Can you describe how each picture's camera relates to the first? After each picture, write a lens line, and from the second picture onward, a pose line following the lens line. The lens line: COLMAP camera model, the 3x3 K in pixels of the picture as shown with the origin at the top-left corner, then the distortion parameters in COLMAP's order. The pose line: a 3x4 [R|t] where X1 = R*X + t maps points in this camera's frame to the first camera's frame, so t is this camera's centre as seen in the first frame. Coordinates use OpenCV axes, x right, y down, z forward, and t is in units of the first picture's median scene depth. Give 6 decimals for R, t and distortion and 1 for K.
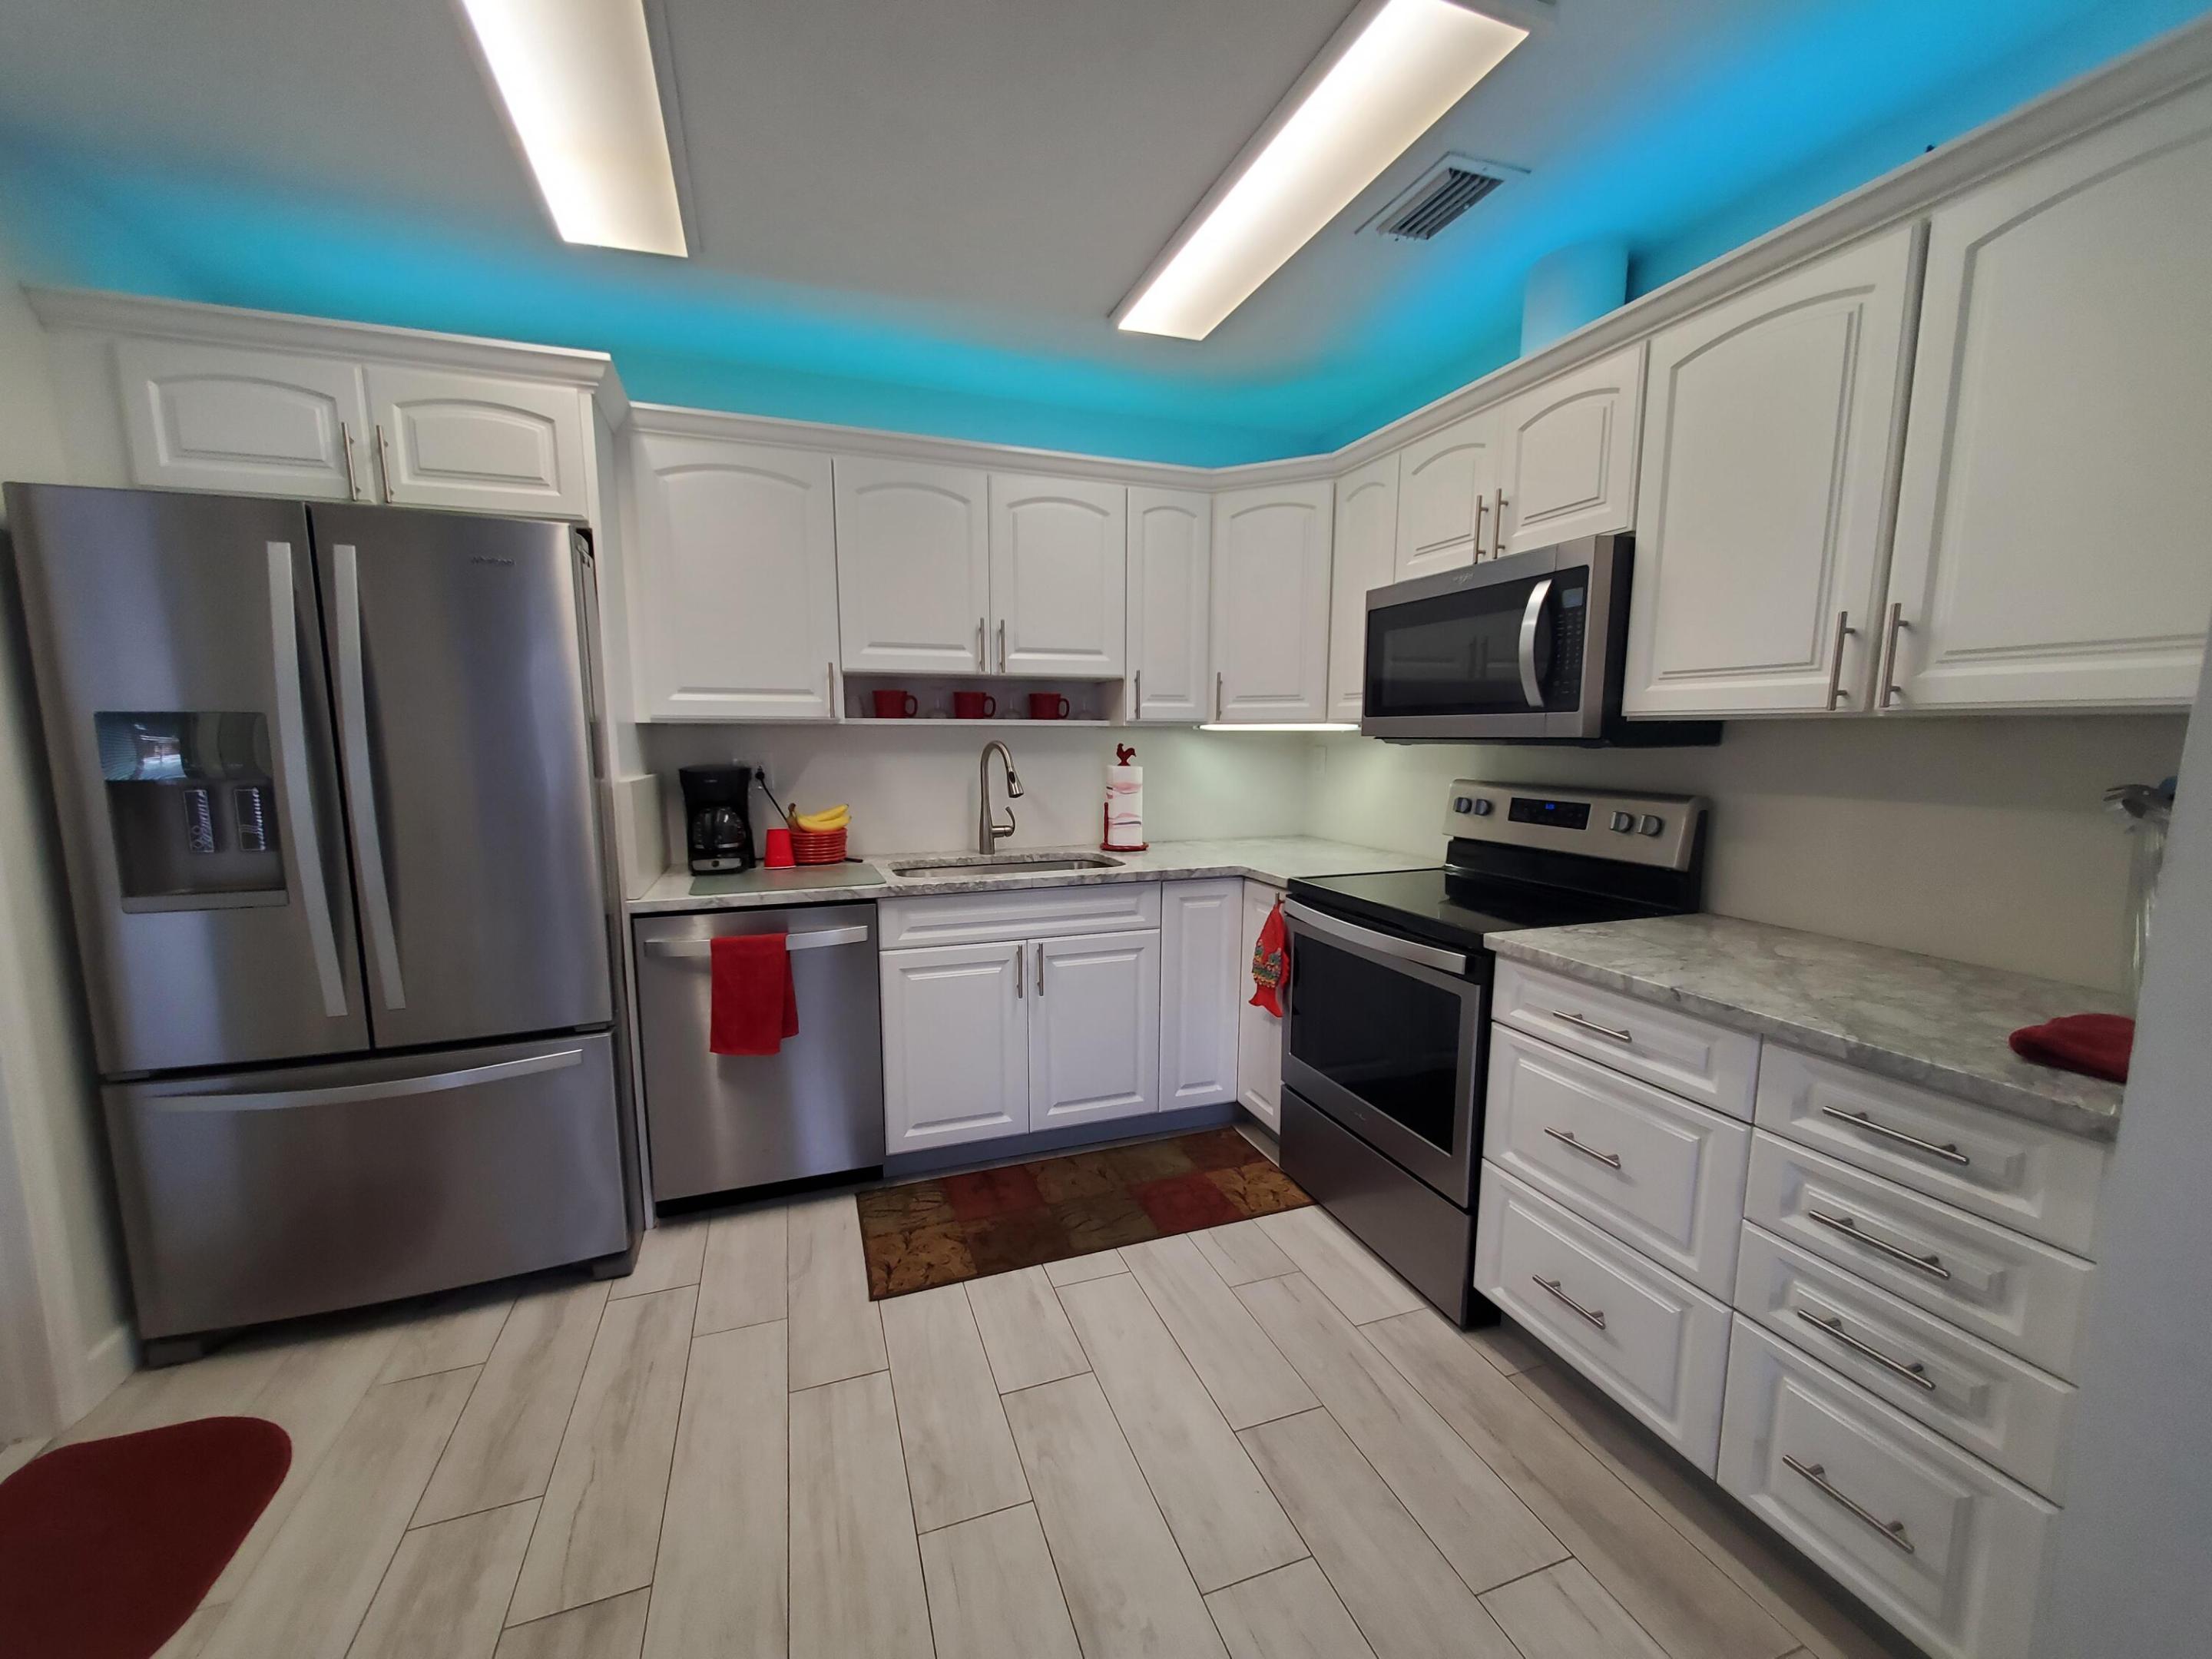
lens RADIAL K [[877.5, 0, 1103.5], [0, 877.5, 858.5], [0, 0, 1]] dist [0.008575, 0.000124]
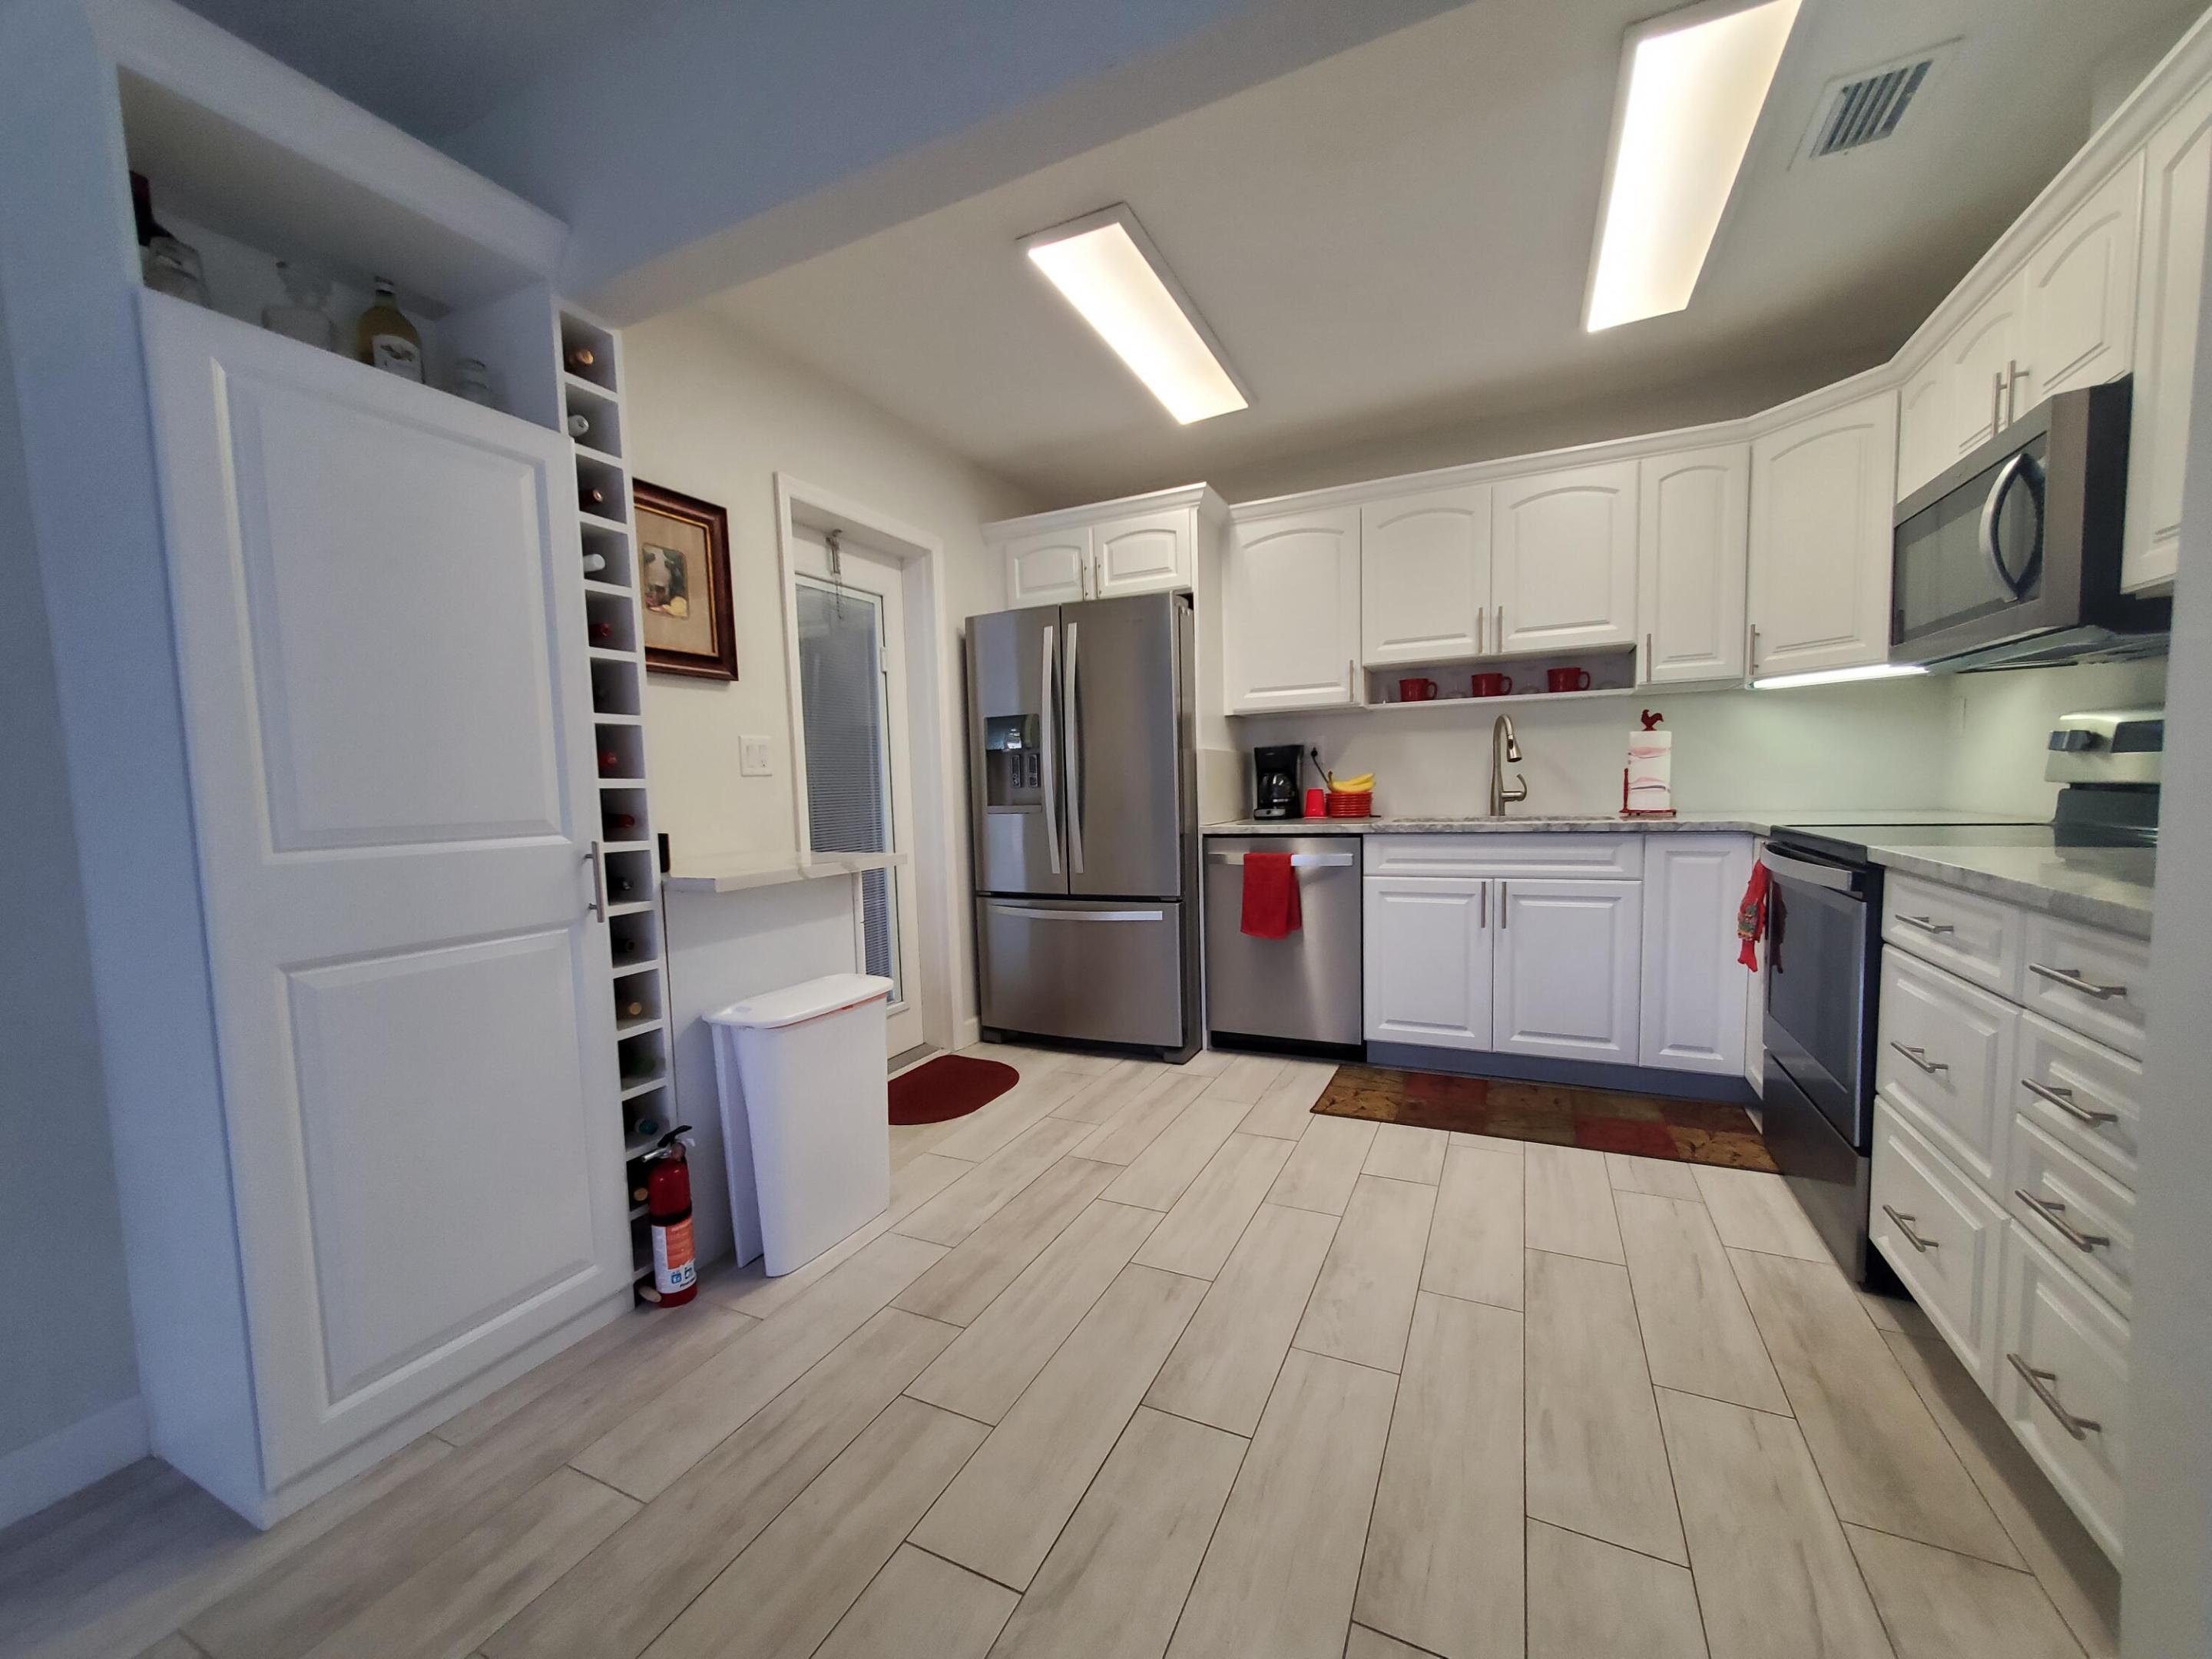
lens RADIAL K [[881.2, 0, 1093.1], [0, 881.2, 855.0], [0, 0, 1]] dist [-0.001078, 0.000006]
pose [[0.699679, 0.034872, -0.713606, 0.394282], [-0.067879, 0.997535, -0.017808, 0.126071], [0.711226, 0.060899, 0.700321, -0.194980]]
